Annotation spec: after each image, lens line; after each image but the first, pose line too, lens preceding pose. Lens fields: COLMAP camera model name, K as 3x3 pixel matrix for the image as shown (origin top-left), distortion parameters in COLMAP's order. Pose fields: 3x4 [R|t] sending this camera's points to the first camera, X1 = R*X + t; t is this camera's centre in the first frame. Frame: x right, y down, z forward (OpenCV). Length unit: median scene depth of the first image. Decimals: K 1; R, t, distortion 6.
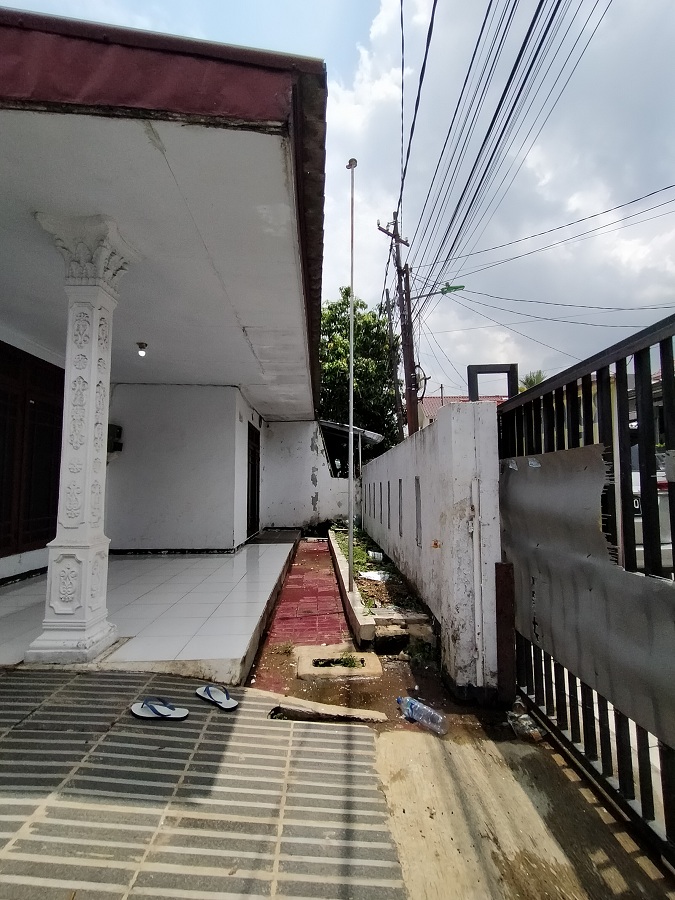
lens RADIAL K [[428.2, 0, 338.9], [0, 428.2, 451.8], [0, 0, 1]] dist [0.025821, 0.001413]
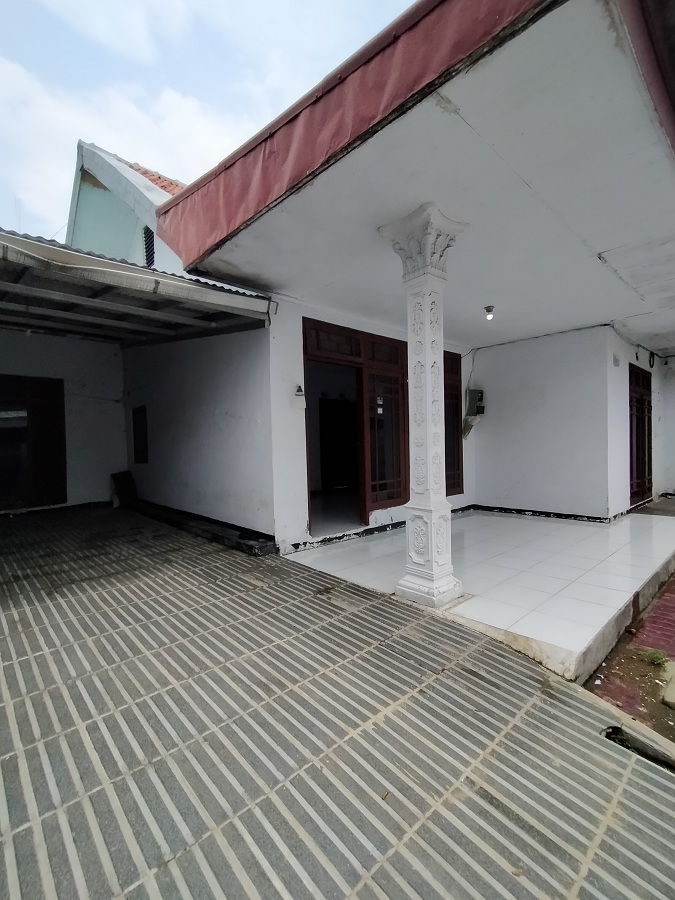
lens RADIAL K [[428.2, 0, 338.9], [0, 428.2, 451.8], [0, 0, 1]] dist [0.025821, 0.001413]
pose [[0.646553, -0.002568, -0.762864, 0.144476], [0.095285, 0.992435, 0.077416, -0.052315], [0.756895, -0.122743, 0.641907, 0.103320]]
